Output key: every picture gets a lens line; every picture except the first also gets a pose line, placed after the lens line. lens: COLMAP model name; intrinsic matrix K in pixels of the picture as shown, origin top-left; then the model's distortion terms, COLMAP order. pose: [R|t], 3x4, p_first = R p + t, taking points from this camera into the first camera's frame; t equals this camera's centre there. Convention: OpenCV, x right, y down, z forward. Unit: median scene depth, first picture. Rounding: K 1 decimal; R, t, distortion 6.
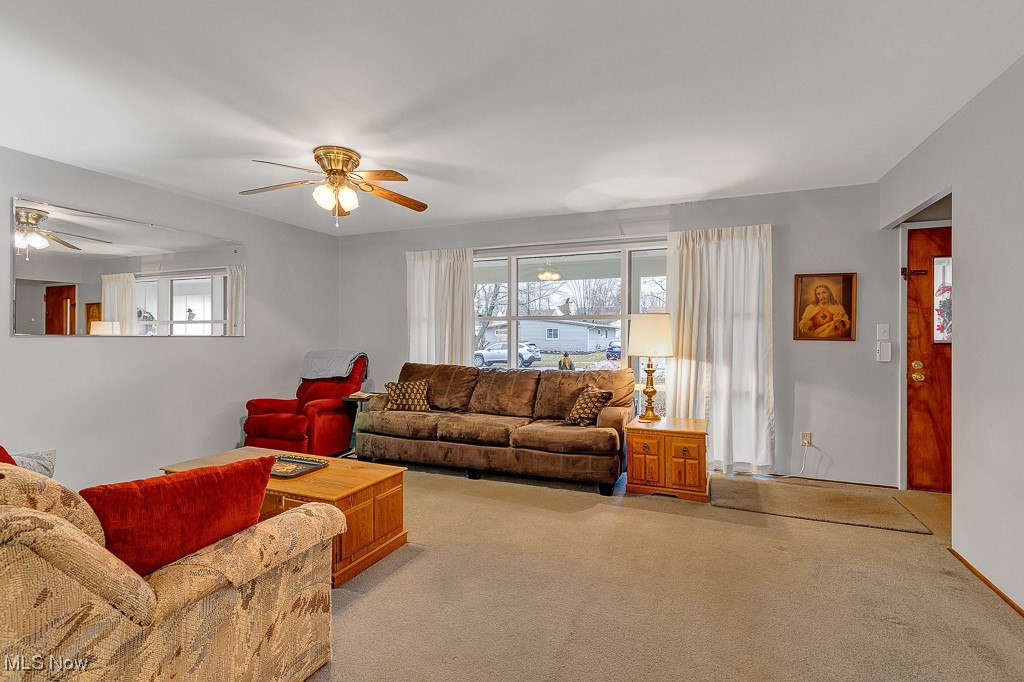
lens RADIAL K [[477.5, 0, 514.1], [0, 477.5, 338.7], [0, 0, 1]] dist [0.010083, 0.000024]
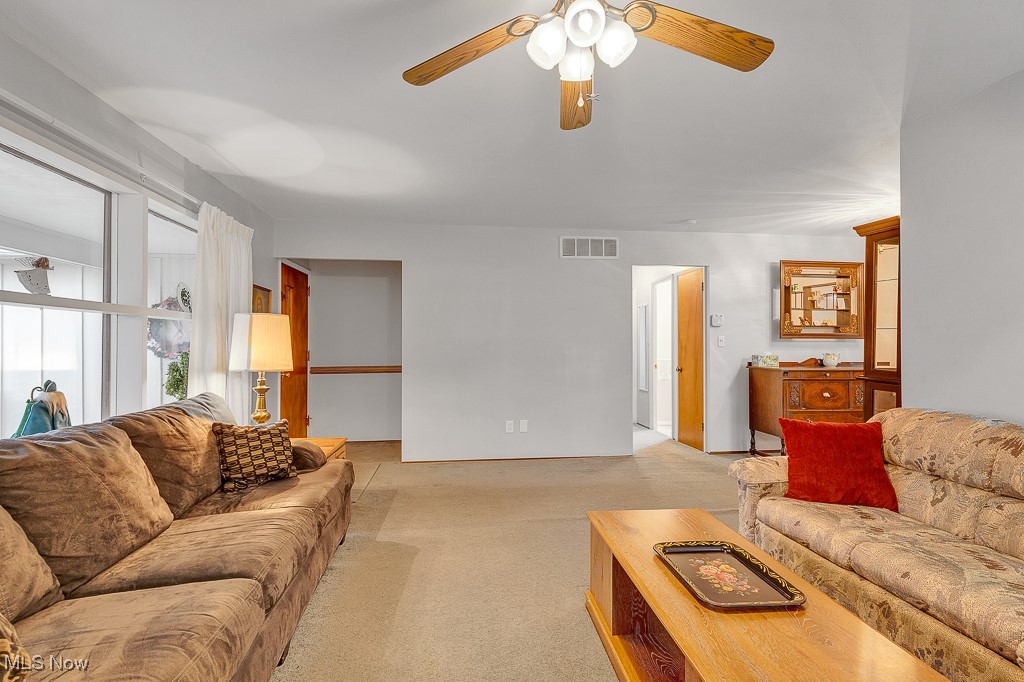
lens RADIAL K [[461.8, 0, 512.0], [0, 461.8, 341.0], [0, 0, 1]] dist [0.001378, 0.000061]
pose [[-0.481691, 0.006702, 0.876315, -0.563661], [0.004639, 0.999976, -0.005098, -0.005419], [-0.876329, 0.001610, -0.481711, 1.013228]]
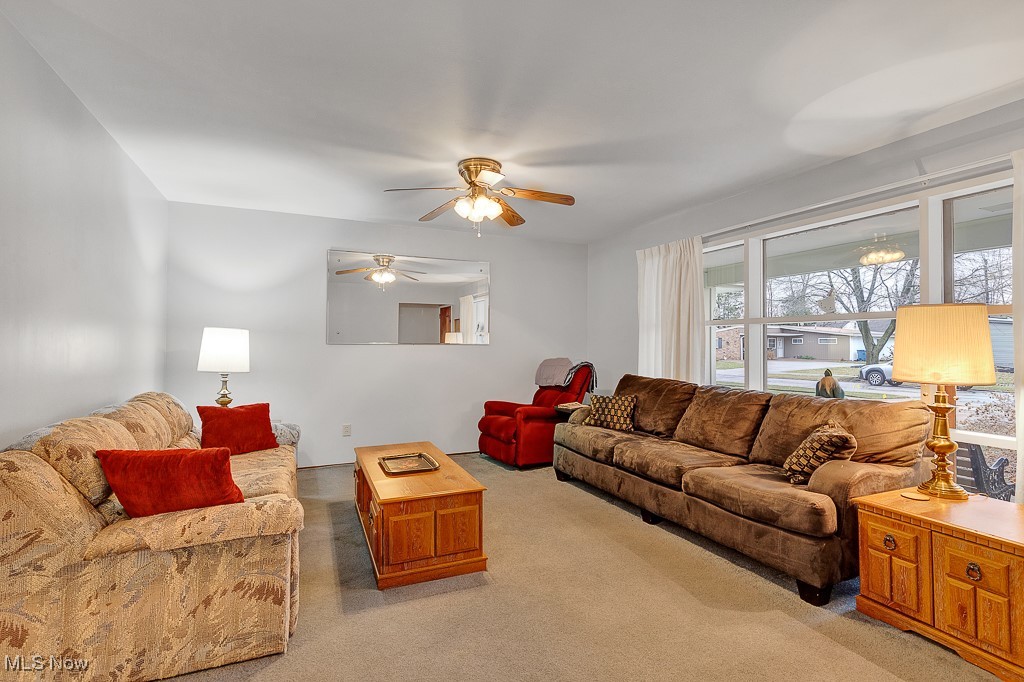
lens RADIAL K [[488.7, 0, 514.8], [0, 488.7, 339.2], [0, 0, 1]] dist [0.010298, -0.000524]
pose [[0.728749, -0.005005, -0.684763, 0.317661], [-0.006431, 0.999879, -0.014152, -0.001991], [0.684751, 0.014718, 0.728628, 0.241179]]
